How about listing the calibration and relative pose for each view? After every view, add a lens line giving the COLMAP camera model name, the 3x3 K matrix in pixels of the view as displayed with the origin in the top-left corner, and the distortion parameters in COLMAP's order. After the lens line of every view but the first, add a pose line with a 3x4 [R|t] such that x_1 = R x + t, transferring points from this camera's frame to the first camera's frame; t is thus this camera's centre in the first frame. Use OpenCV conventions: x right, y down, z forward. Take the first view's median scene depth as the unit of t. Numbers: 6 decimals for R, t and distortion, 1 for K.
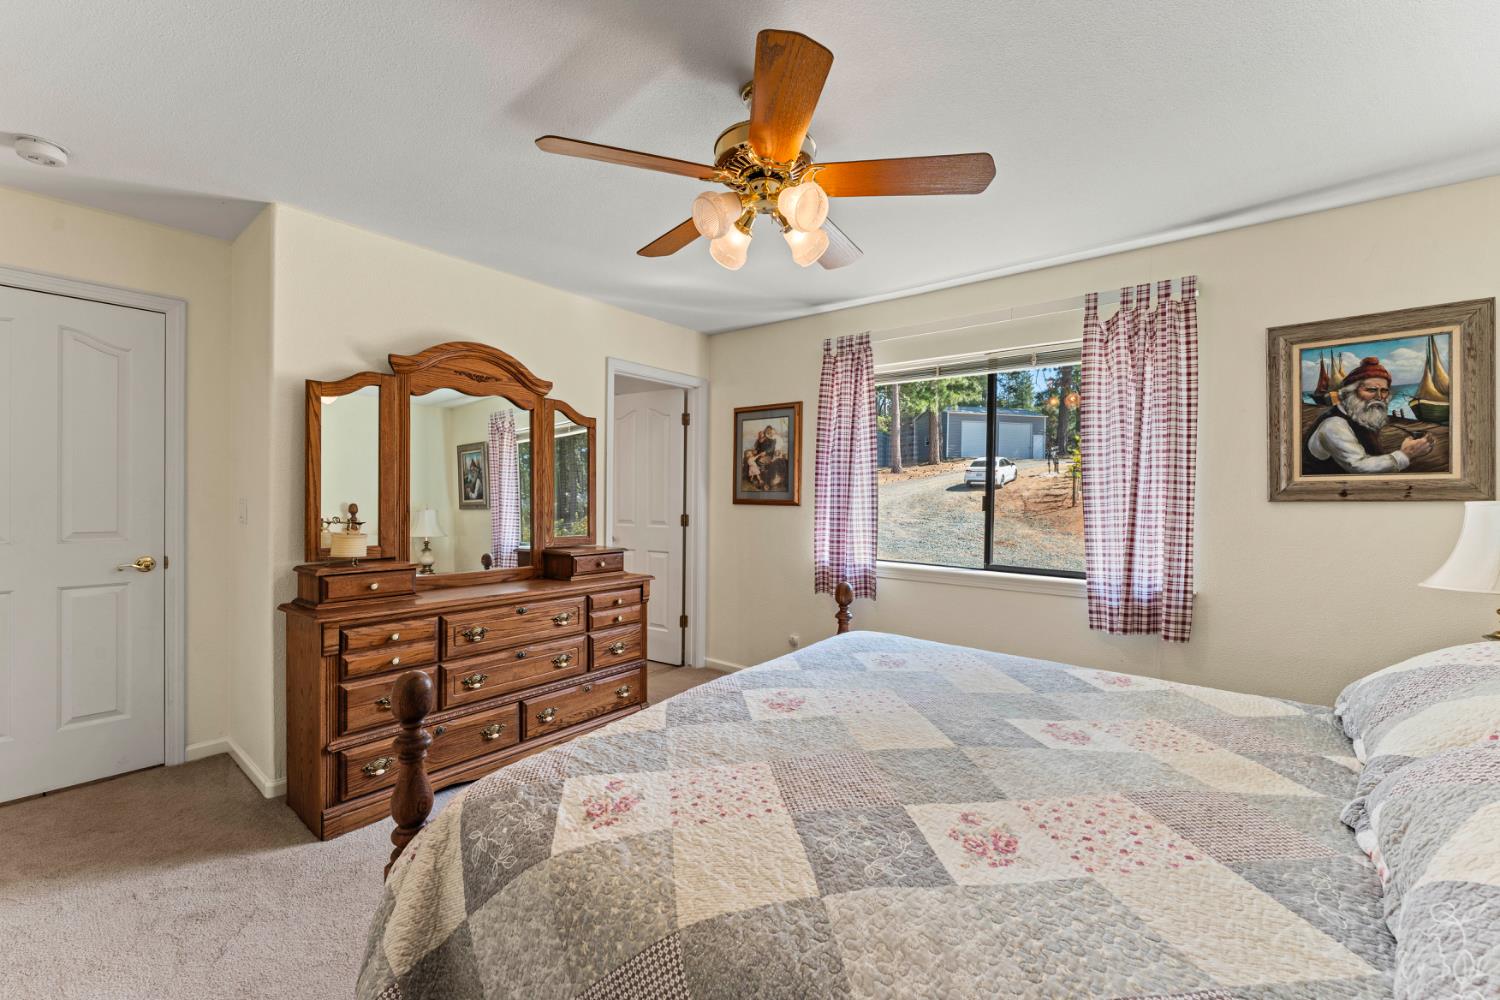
lens RADIAL K [[613.8, 0, 752.4], [0, 613.8, 495.9], [0, 0, 1]] dist [-0.000527, -0.000134]
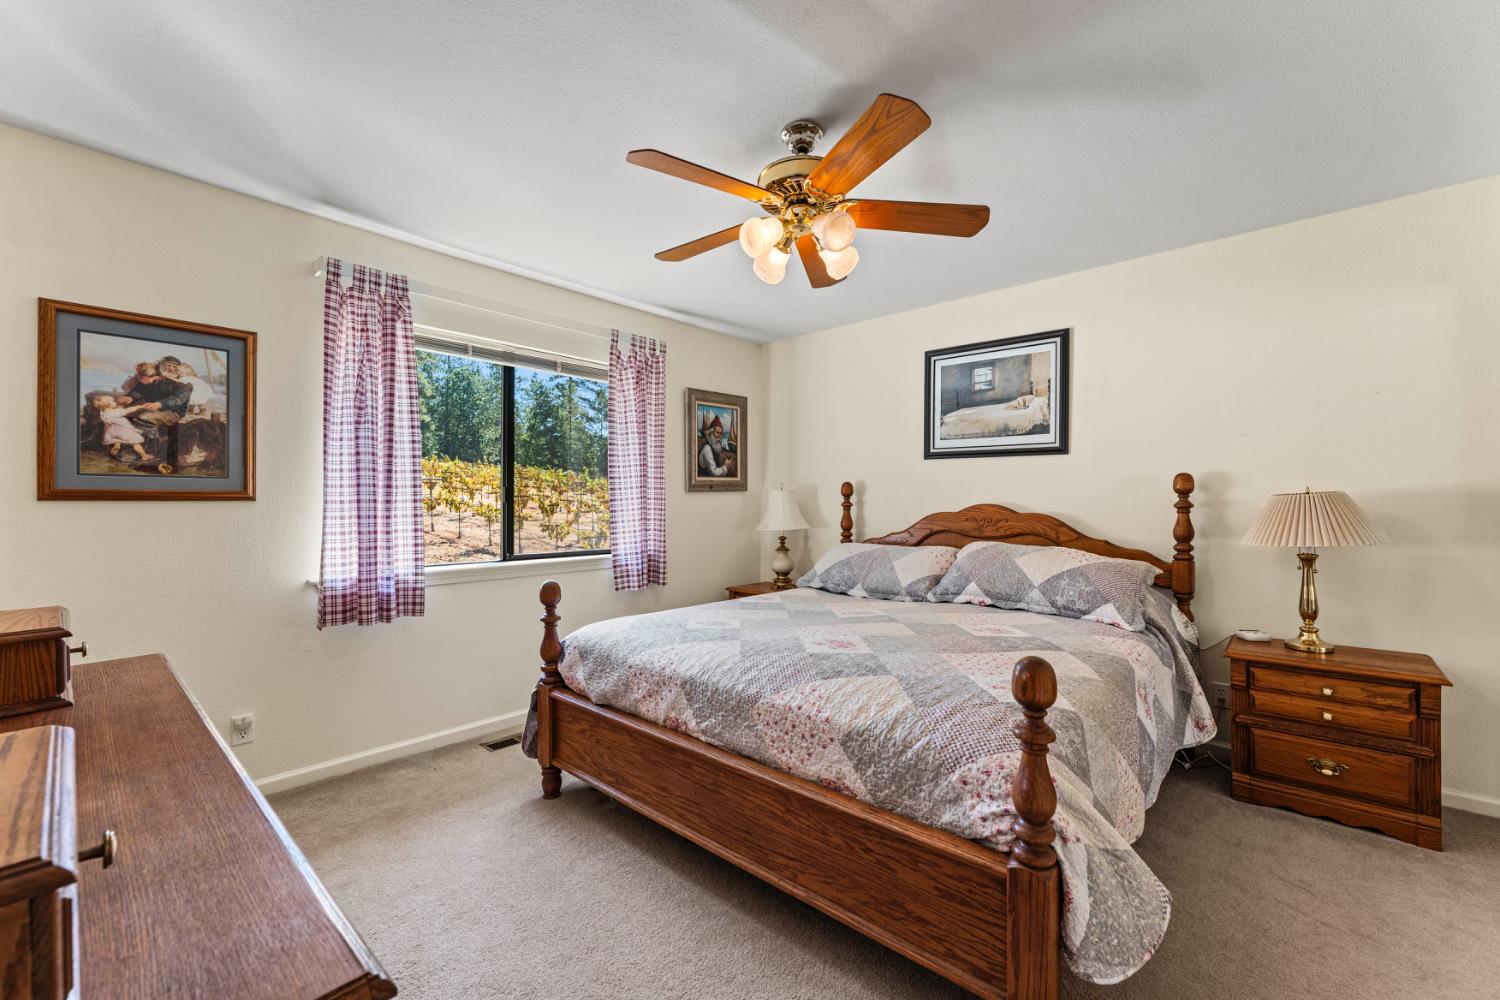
lens RADIAL K [[613.8, 0, 752.4], [0, 613.8, 495.9], [0, 0, 1]] dist [-0.000527, -0.000134]
pose [[0.052405, -0.002623, 0.998622, -0.686943], [0.001910, 0.999995, 0.002526, 0.014288], [-0.998624, 0.001775, 0.052410, 0.621272]]
